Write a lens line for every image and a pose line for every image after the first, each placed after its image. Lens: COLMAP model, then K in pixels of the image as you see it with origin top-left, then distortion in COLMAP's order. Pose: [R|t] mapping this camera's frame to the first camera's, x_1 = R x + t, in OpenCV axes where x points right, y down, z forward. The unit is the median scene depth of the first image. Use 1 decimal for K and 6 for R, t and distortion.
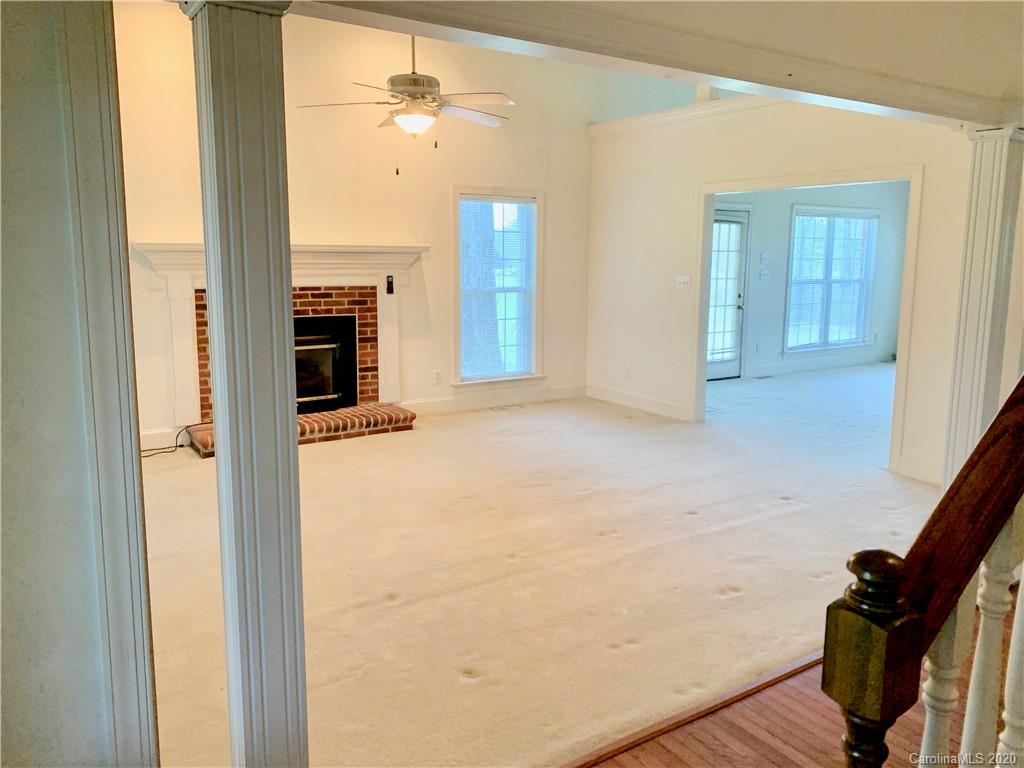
lens RADIAL K [[772.4, 0, 511.6], [0, 772.4, 373.4], [0, 0, 1]] dist [0.042417, -0.041890]
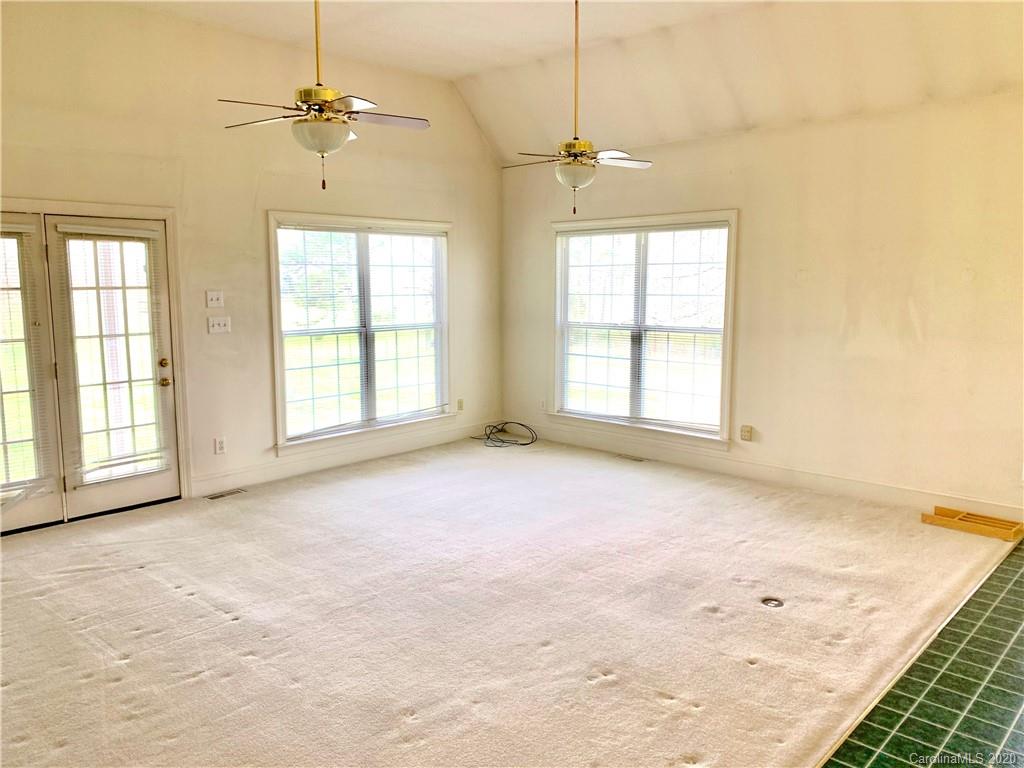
lens RADIAL K [[772.4, 0, 514.4], [0, 772.4, 376.8], [0, 0, 1]] dist [0.042417, -0.041890]
pose [[0.972499, -0.046035, 0.228314, 0.572118], [0.052957, 0.998302, -0.024282, -0.083259], [-0.226808, 0.035705, 0.973285, 0.496245]]
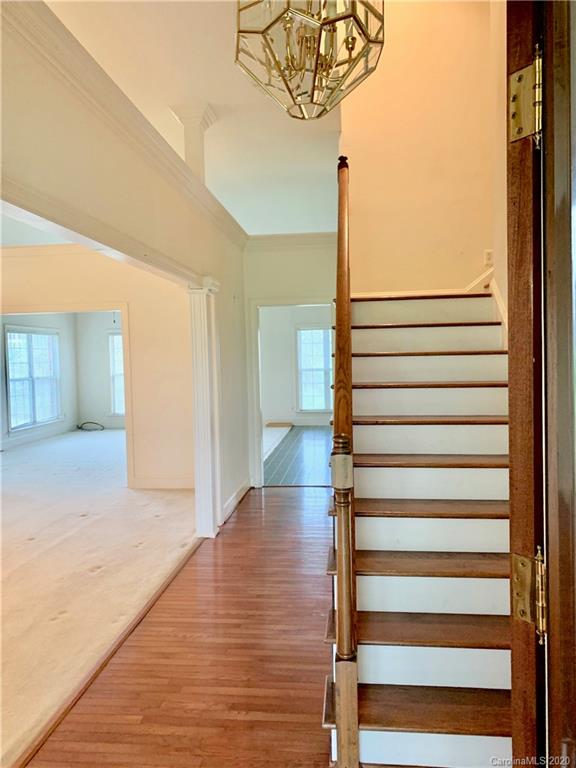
lens RADIAL K [[579.3, 0, 289.2], [0, 579.3, 378.8], [0, 0, 1]] dist [0.042417, -0.041890]
pose [[0.636042, -0.053069, 0.769828, -0.167181], [0.148254, 0.987451, -0.054418, 0.013265], [-0.757279, 0.148742, 0.635928, -0.039544]]
